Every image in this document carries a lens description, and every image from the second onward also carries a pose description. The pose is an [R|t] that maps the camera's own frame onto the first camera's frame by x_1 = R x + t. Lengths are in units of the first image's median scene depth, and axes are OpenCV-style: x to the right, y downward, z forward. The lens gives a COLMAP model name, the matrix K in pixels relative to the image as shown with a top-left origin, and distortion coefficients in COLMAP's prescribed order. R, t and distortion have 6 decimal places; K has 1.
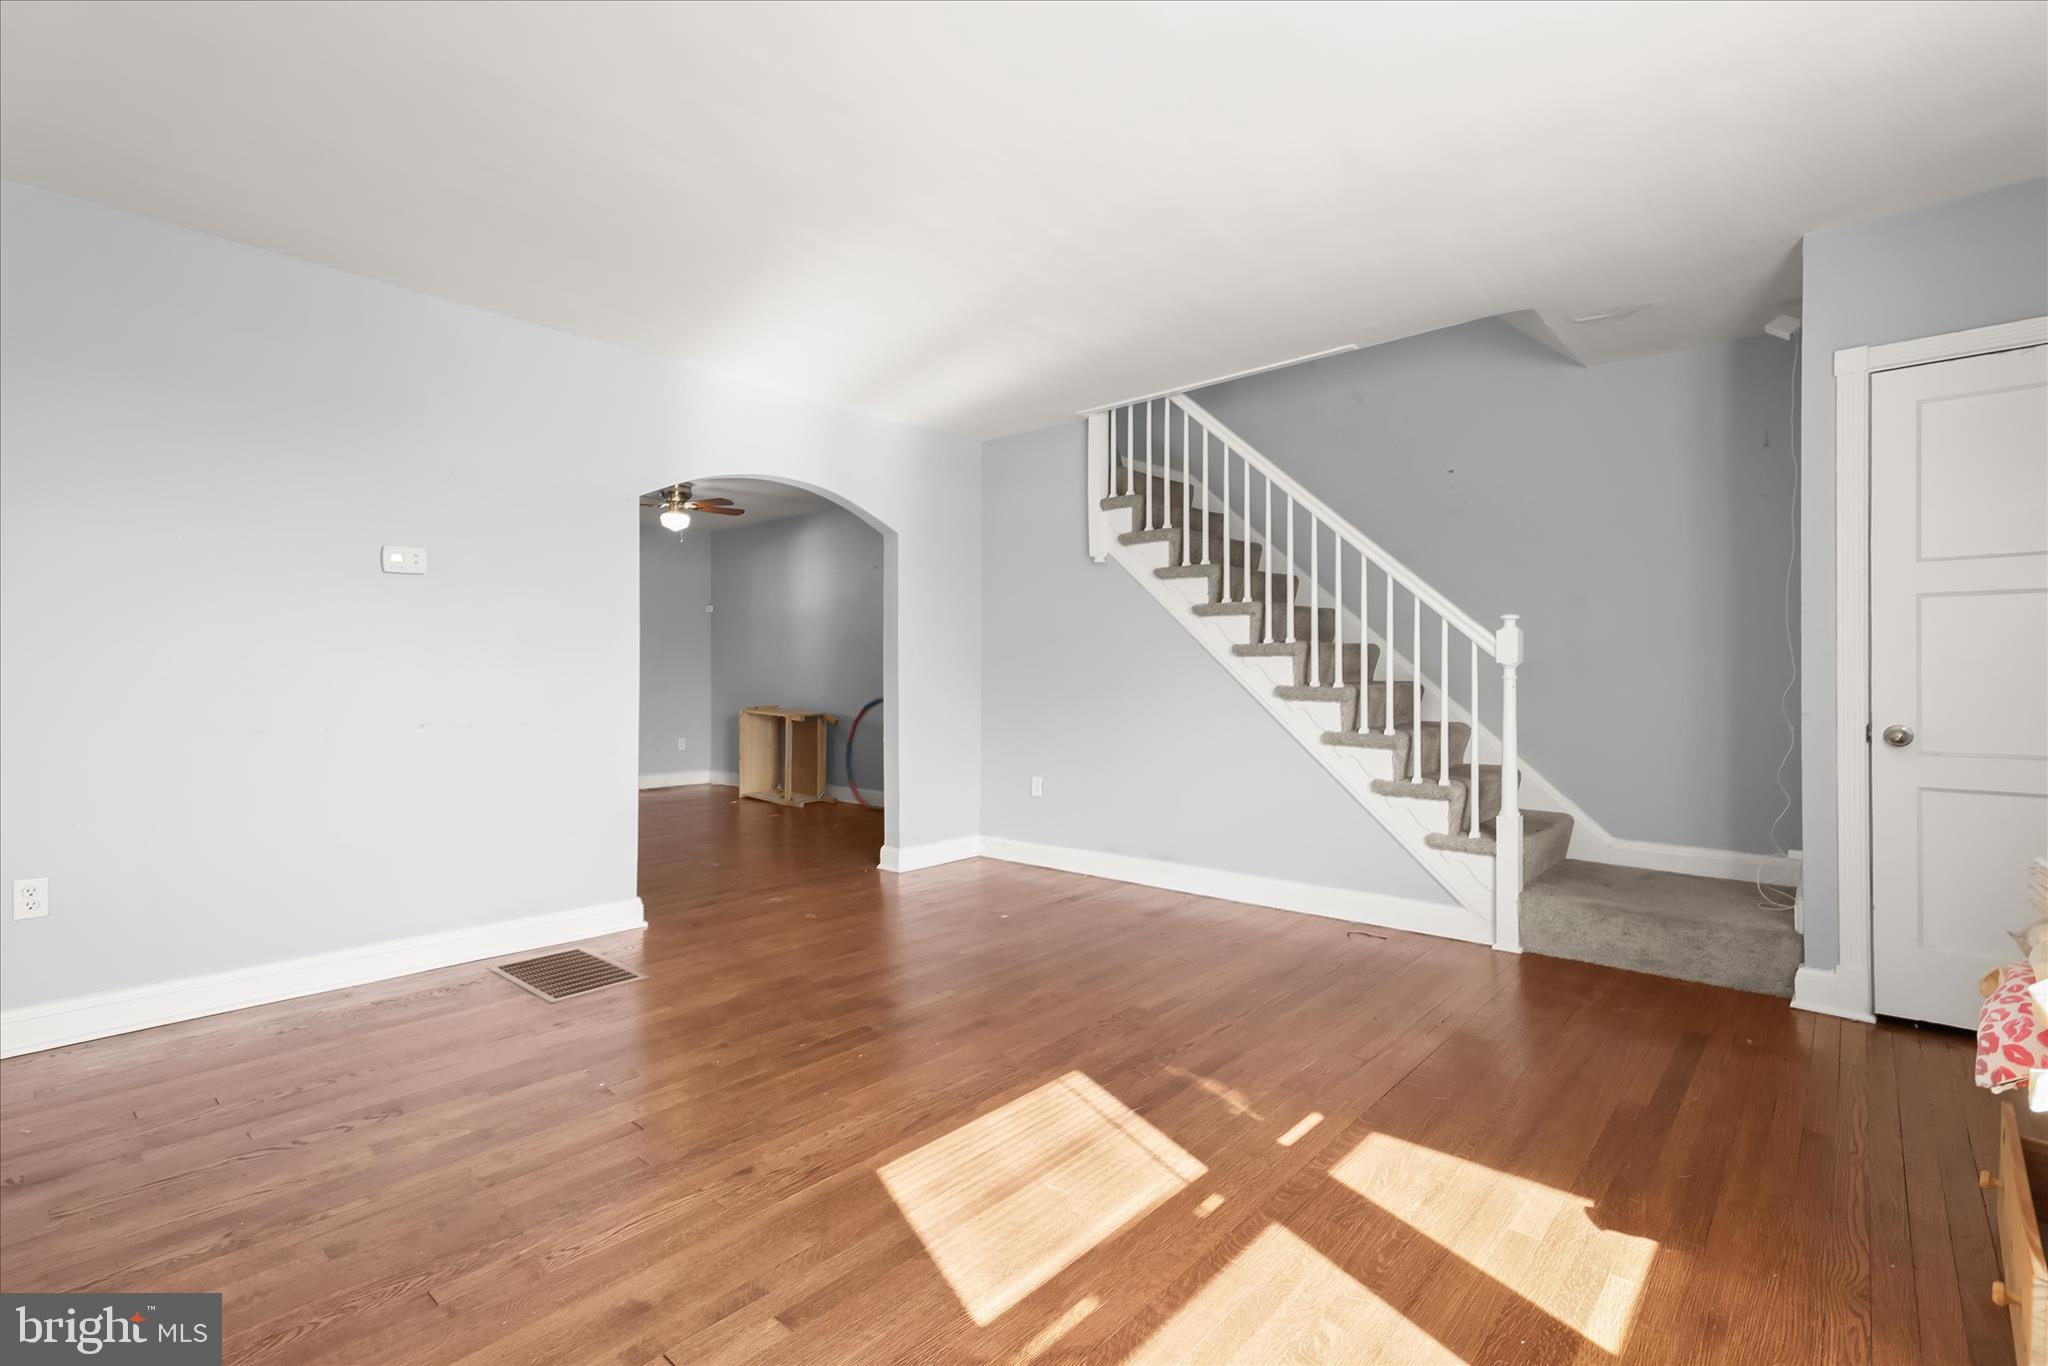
lens RADIAL K [[938.2, 0, 993.0], [0, 938.2, 665.2], [0, 0, 1]] dist [0.013247, -0.002688]
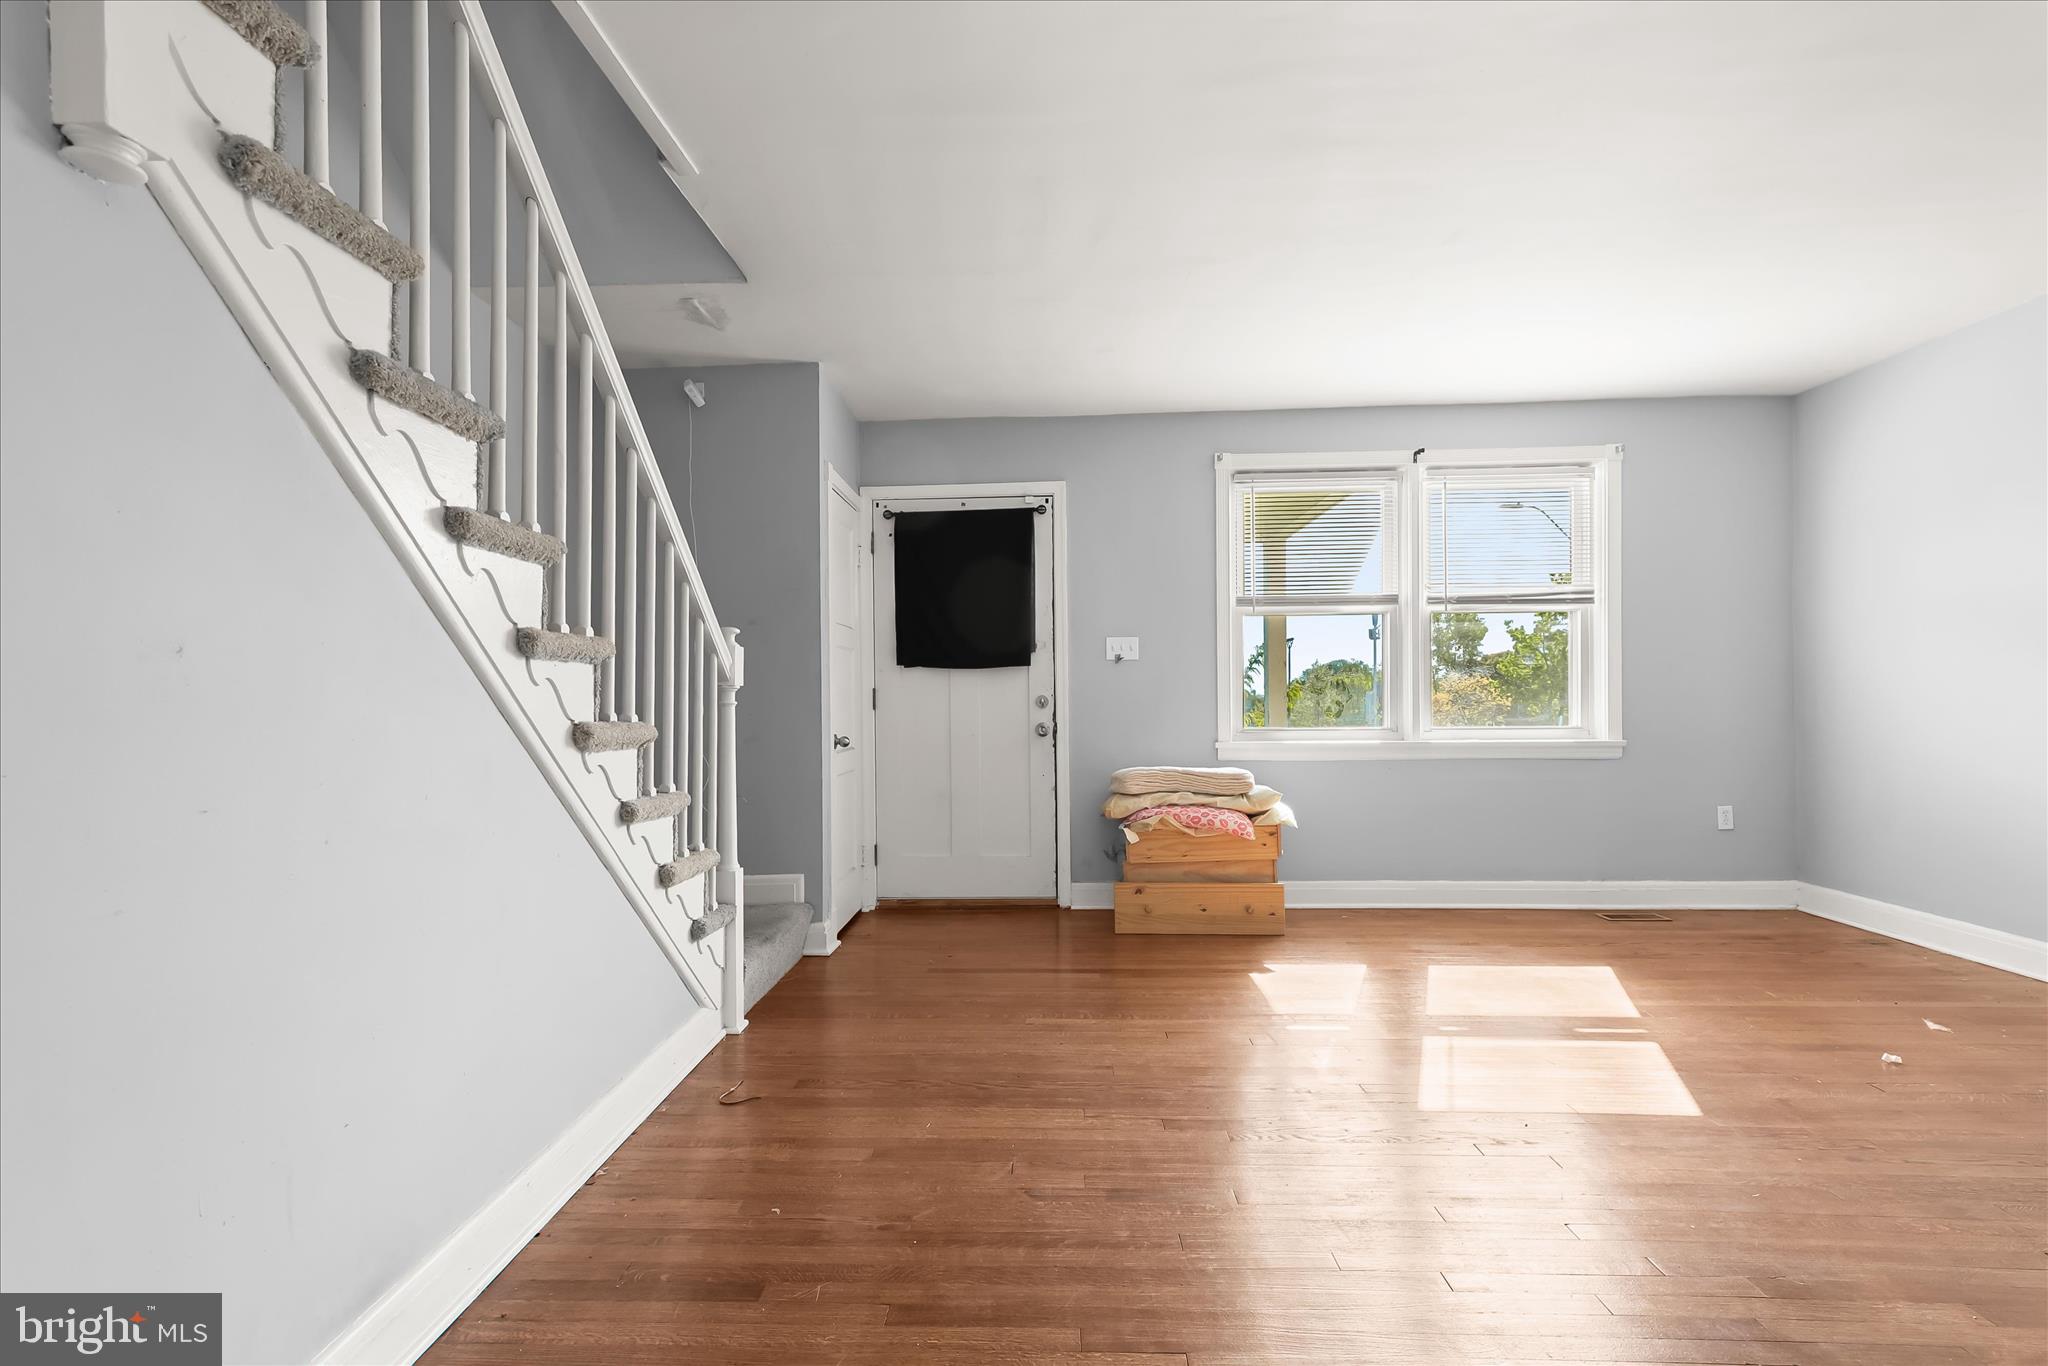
lens RADIAL K [[938.2, 0, 1042.9], [0, 938.2, 707.4], [0, 0, 1]] dist [0.013247, -0.002688]
pose [[-0.666888, -0.000175, 0.745158, -0.358264], [0.002388, 0.999994, 0.002372, 0.022125], [-0.745154, 0.003362, -0.666884, 1.893199]]
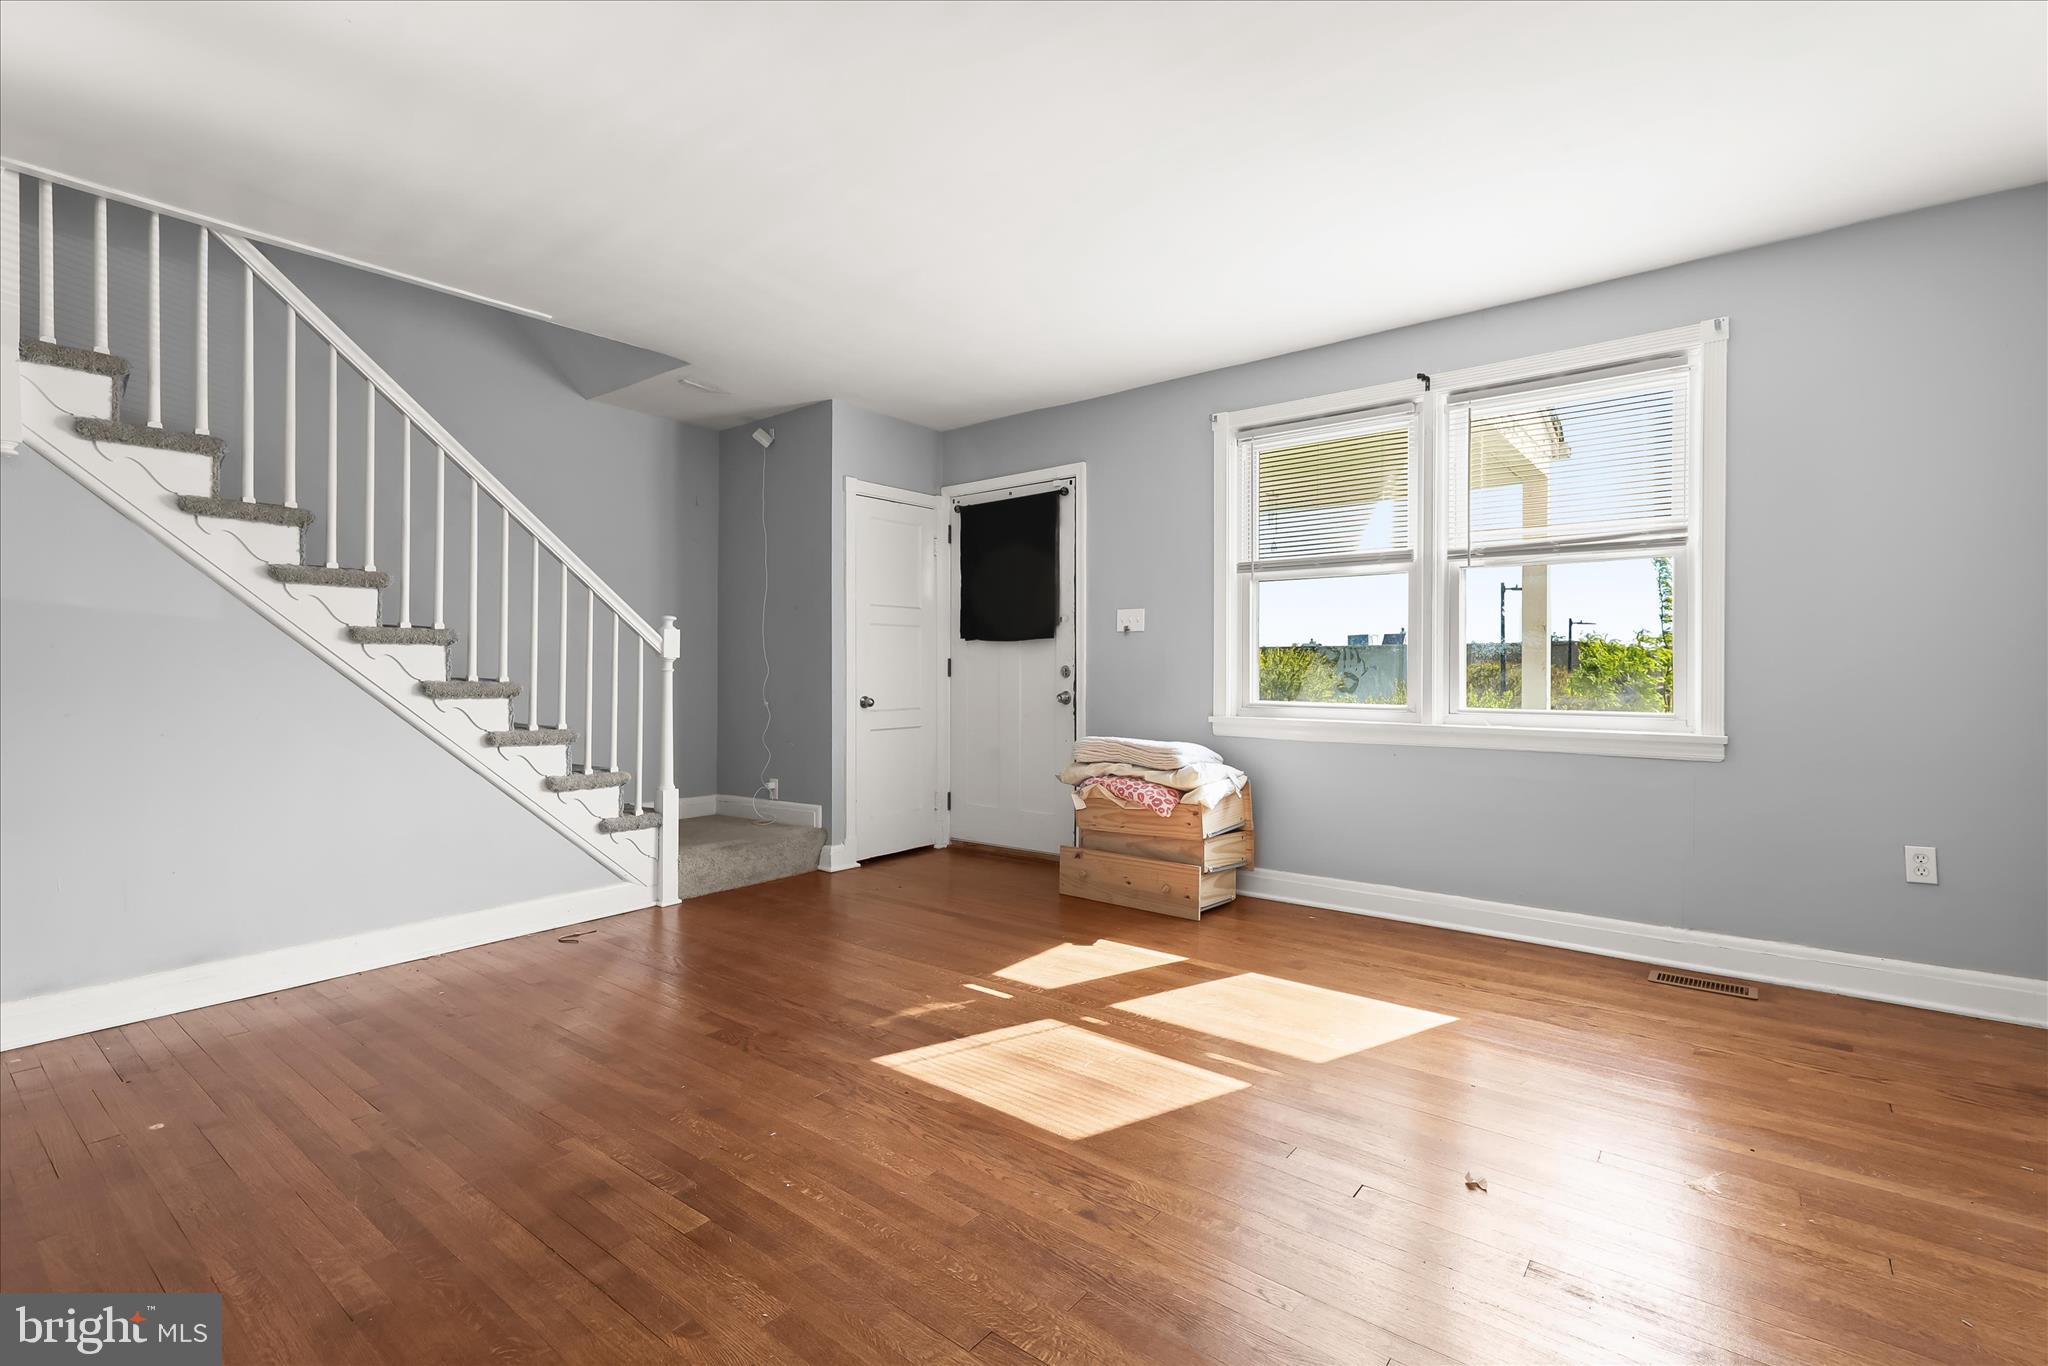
lens RADIAL K [[938.2, 0, 1063.9], [0, 938.2, 671.4], [0, 0, 1]] dist [0.013247, -0.002688]
pose [[-0.107773, -0.003074, 0.994171, -0.922966], [-0.010021, 0.999948, 0.002005, 0.010939], [-0.994125, -0.009746, -0.107798, 0.897796]]
